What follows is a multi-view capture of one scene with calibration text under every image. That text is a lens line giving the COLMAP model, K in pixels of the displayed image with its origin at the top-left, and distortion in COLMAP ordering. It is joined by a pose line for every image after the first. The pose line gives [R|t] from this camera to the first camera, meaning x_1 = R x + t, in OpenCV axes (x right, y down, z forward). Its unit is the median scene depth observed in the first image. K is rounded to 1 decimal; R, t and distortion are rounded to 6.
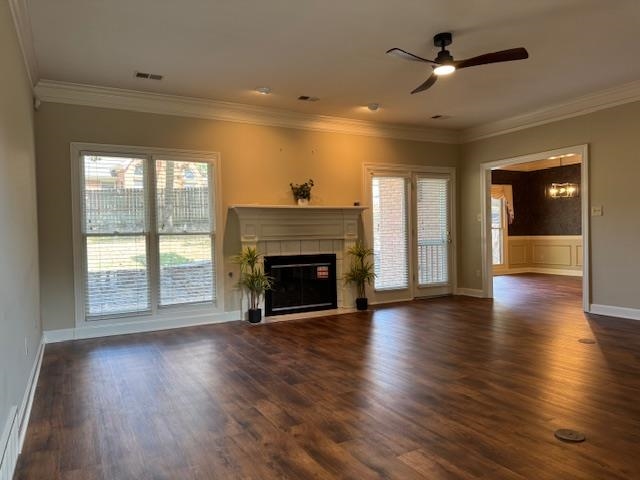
lens RADIAL K [[454.4, 0, 320.1], [0, 454.4, 248.7], [0, 0, 1]] dist [0.061132, -0.086517]
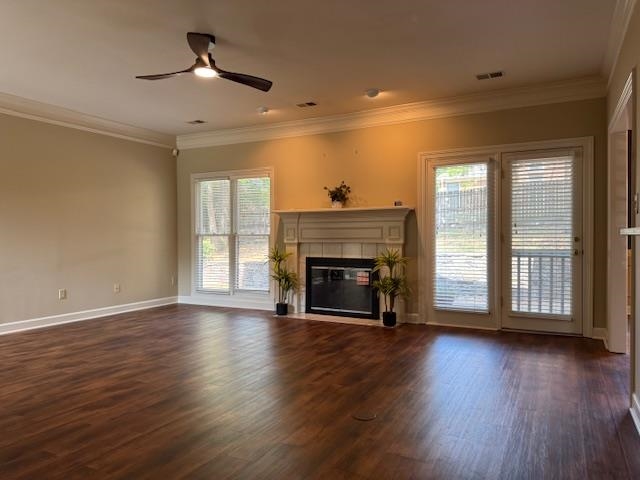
lens RADIAL K [[454.4, 0, 320.3], [0, 454.4, 241.0], [0, 0, 1]] dist [0.061132, -0.086517]
pose [[0.547169, 0.026970, -0.836588, 0.743399], [-0.035031, 0.999343, 0.009305, -0.030176], [0.836289, 0.024215, 0.547754, 0.412676]]
